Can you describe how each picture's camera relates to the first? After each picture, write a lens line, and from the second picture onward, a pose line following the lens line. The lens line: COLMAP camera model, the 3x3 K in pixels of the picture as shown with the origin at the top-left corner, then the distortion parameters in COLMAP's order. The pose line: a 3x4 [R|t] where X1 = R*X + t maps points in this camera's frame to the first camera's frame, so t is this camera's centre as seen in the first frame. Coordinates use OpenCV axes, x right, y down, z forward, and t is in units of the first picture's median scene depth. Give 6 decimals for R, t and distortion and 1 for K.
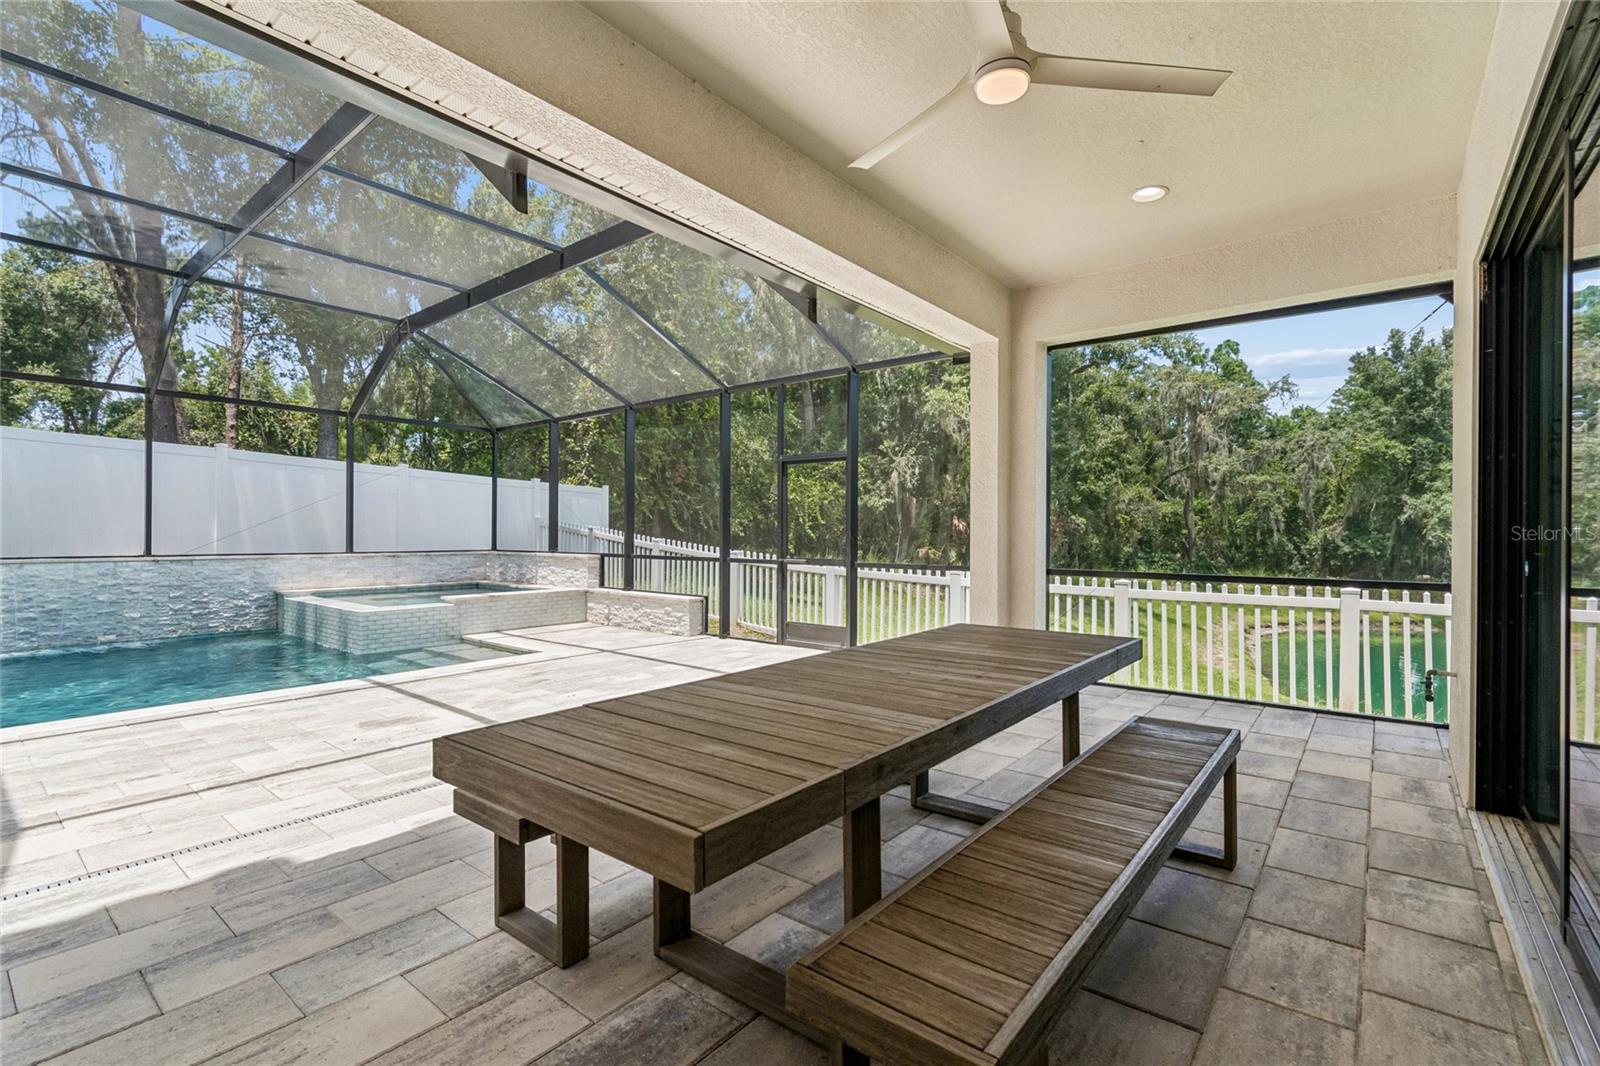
lens RADIAL K [[705.5, 0, 808.4], [0, 705.5, 534.5], [0, 0, 1]] dist [0.000767, -0.000029]
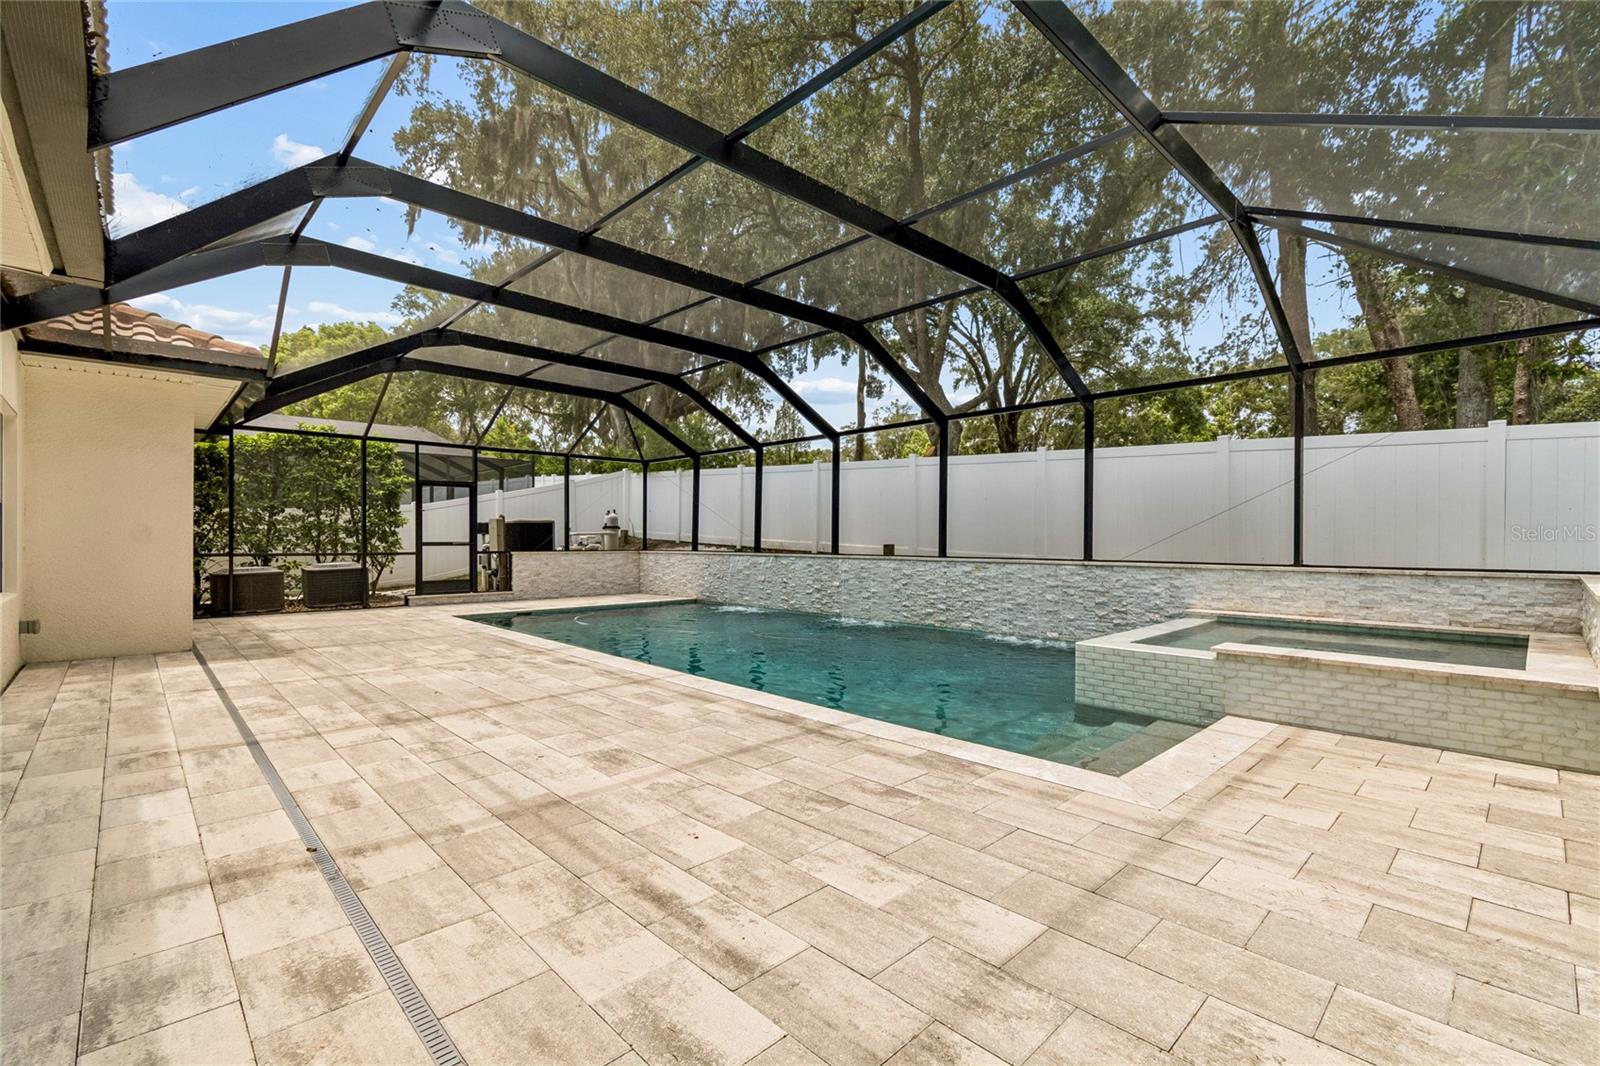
lens RADIAL K [[705.5, 0, 808.4], [0, 705.5, 534.5], [0, 0, 1]] dist [0.000767, -0.000029]
pose [[-0.122926, -0.006428, -0.992395, 0.123696], [-0.002932, 0.999977, -0.006113, 0.001202], [0.992412, 0.002158, -0.122942, 0.758615]]
